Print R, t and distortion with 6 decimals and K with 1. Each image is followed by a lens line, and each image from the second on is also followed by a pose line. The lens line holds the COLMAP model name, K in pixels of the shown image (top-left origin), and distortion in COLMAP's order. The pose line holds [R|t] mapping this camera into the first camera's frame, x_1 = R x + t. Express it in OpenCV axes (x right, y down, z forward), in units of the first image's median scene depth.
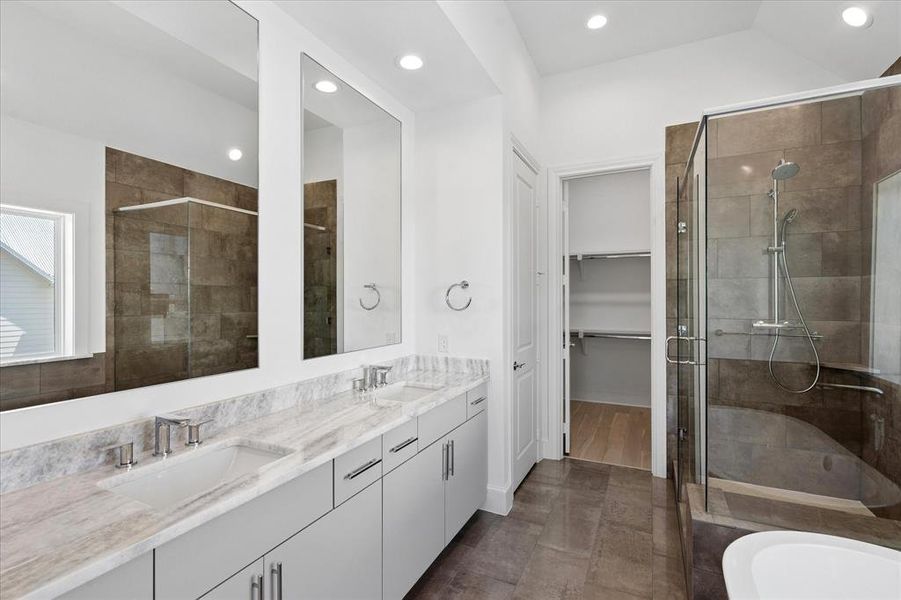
lens RADIAL K [[420.3, 0, 446.3], [0, 420.3, 300.5], [0, 0, 1]] dist [0.004209, 0.001629]
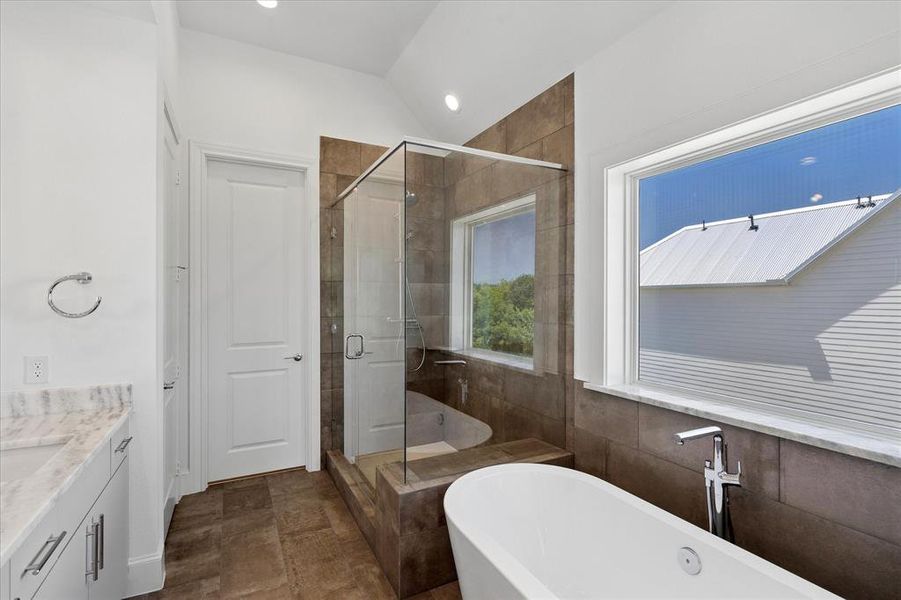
lens RADIAL K [[420.3, 0, 446.0], [0, 420.3, 298.2], [0, 0, 1]] dist [0.004209, 0.001629]
pose [[0.600407, 0.002671, 0.799690, -0.151167], [0.002085, 0.999986, -0.004906, -0.000830], [-0.799692, 0.004613, 0.600393, 0.137398]]
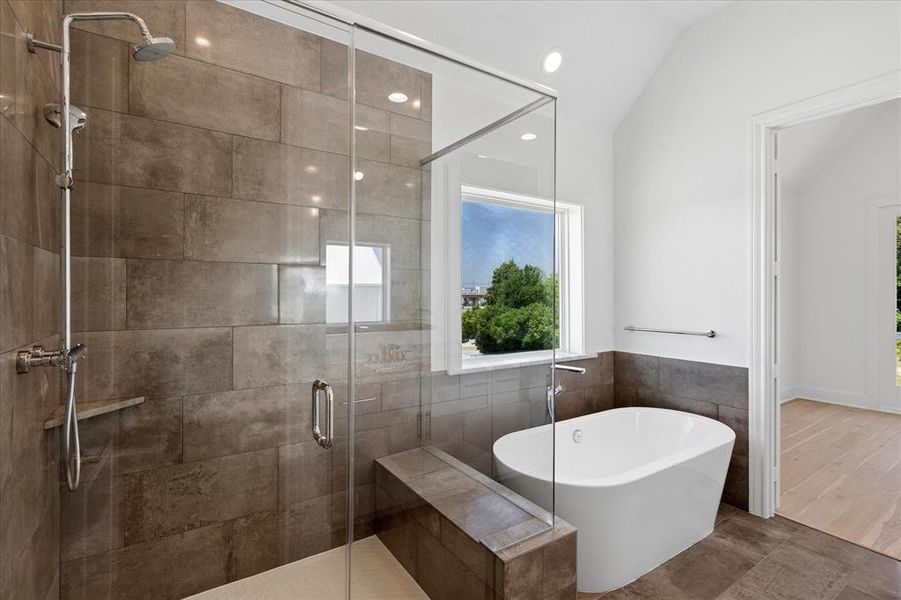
lens RADIAL K [[420.3, 0, 448.0], [0, 420.3, 296.1], [0, 0, 1]] dist [0.004209, 0.001629]
pose [[-0.860109, 0.000327, 0.510110, 0.226484], [0.002727, 0.999988, 0.003957, -0.002485], [-0.510103, 0.004795, -0.860100, 1.230465]]
